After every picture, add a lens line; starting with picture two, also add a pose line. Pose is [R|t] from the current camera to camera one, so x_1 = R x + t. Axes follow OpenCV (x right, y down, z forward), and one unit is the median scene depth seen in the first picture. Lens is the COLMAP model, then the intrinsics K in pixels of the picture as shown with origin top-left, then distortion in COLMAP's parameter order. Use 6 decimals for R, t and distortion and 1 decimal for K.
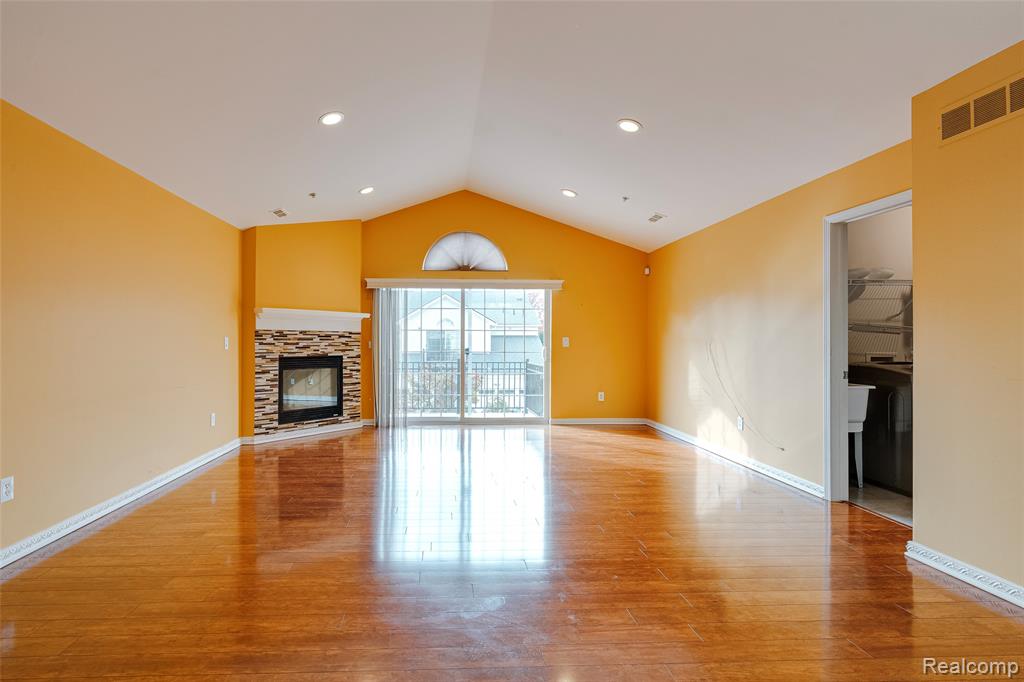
lens RADIAL K [[499.6, 0, 460.5], [0, 499.6, 340.2], [0, 0, 1]] dist [-0.004101, 0.003336]
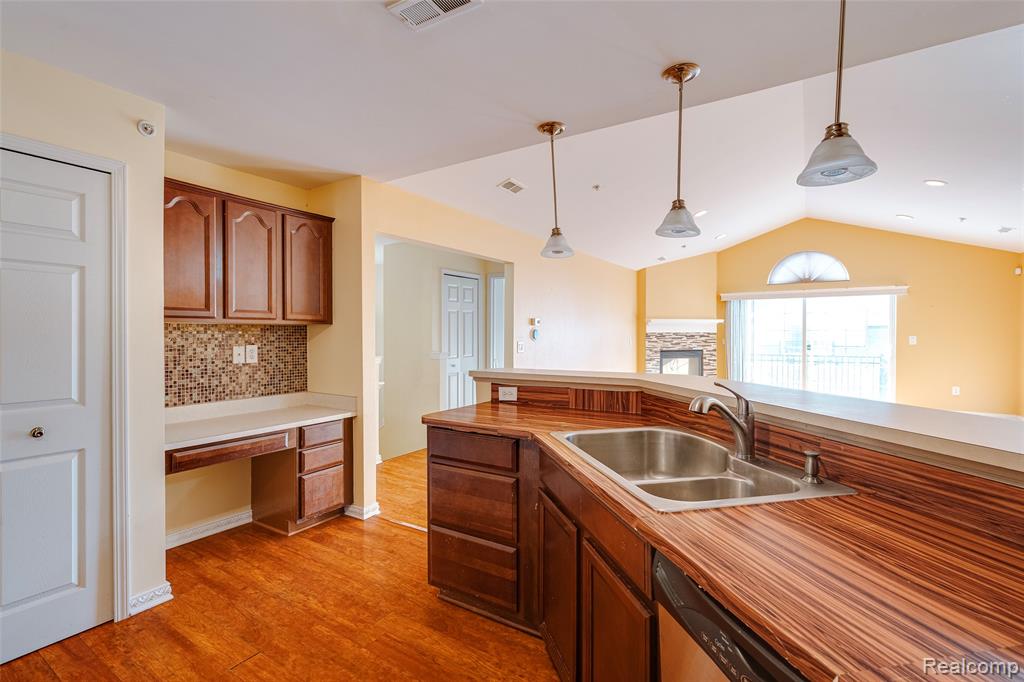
lens RADIAL K [[477.4, 0, 501.5], [0, 477.4, 337.1], [0, 0, 1]] dist [0.000357, -0.000242]
pose [[0.819383, 0.000324, -0.573246, 0.075486], [0.006994, 0.999920, 0.010563, -0.023744], [0.573204, -0.012664, 0.819315, -0.456929]]
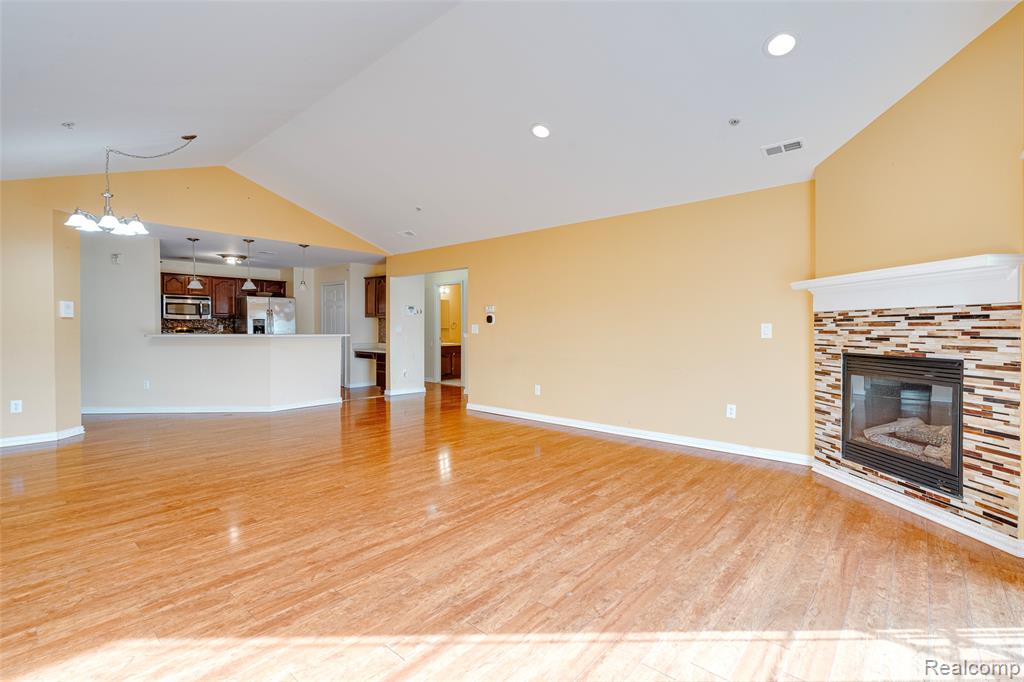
lens RADIAL K [[467.0, 0, 506.5], [0, 467.0, 329.7], [0, 0, 1]] dist [-0.010337, 0.003259]
pose [[-0.695290, -0.000146, -0.718730, 0.339417], [0.000143, 1.000000, -0.000341, 0.004166], [0.718730, -0.000340, -0.695290, 1.026971]]
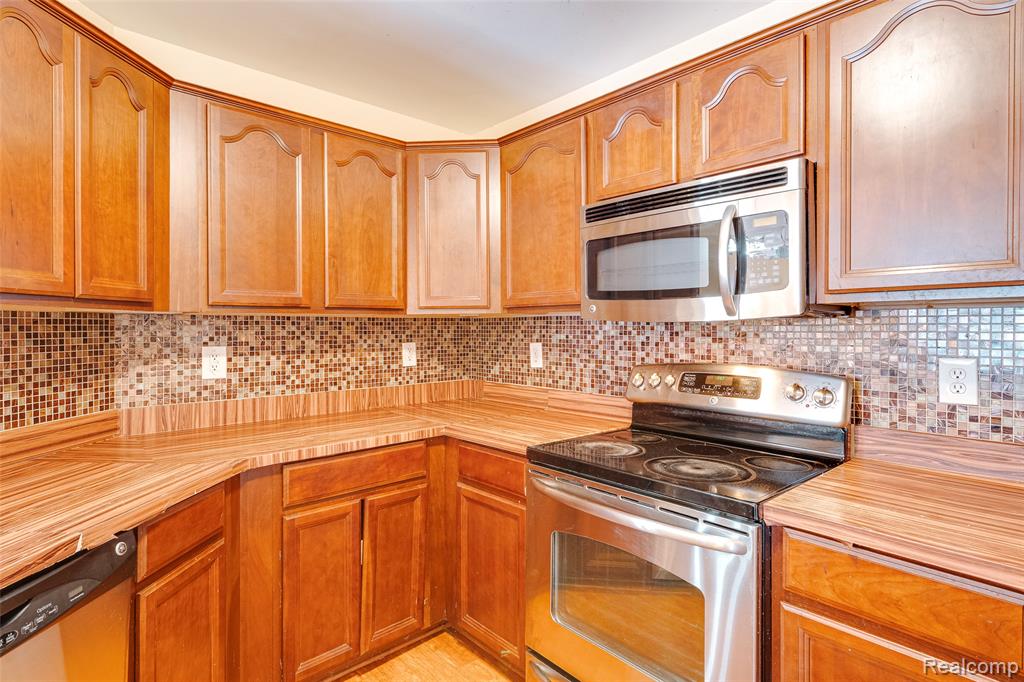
lens RADIAL K [[530.4, 0, 494.0], [0, 530.4, 331.3], [0, 0, 1]] dist [0.003535, 0.002829]
pose [[-0.634331, -0.007533, 0.773025, -0.139256], [-0.001723, 0.999964, 0.008331, -0.023856], [-0.773060, 0.003953, -0.634321, -0.339448]]
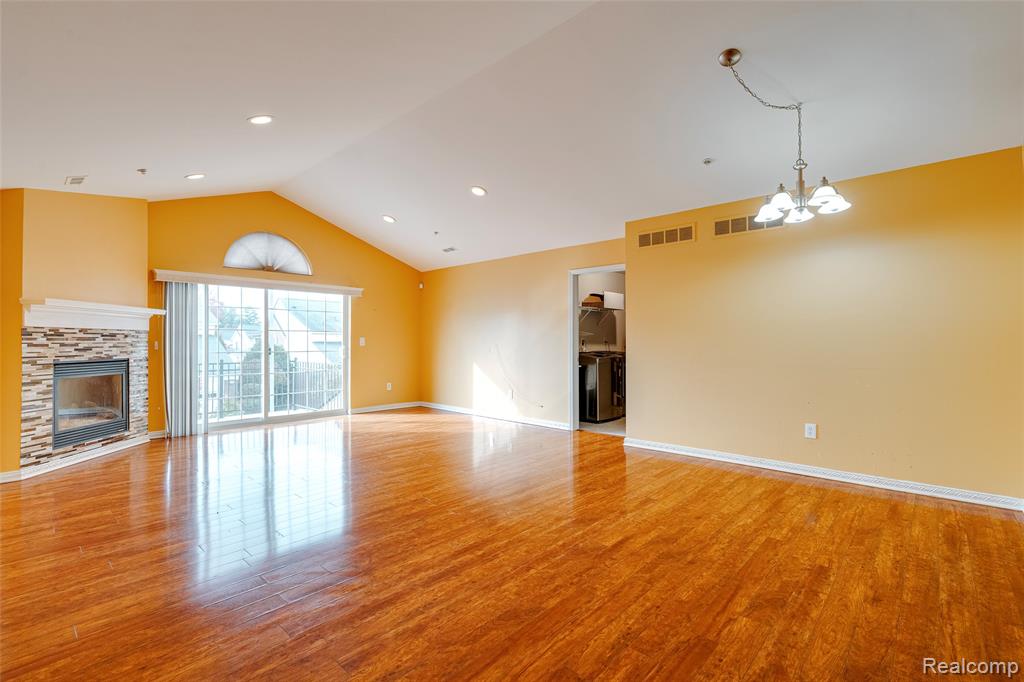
lens RADIAL K [[467.0, 0, 513.8], [0, 467.0, 338.7], [0, 0, 1]] dist [-0.010337, 0.003259]
pose [[0.703202, 0.001060, 0.710989, -0.346625], [0.000351, 0.999998, -0.001838, -0.000945], [-0.710990, 0.001542, 0.703201, -0.010875]]
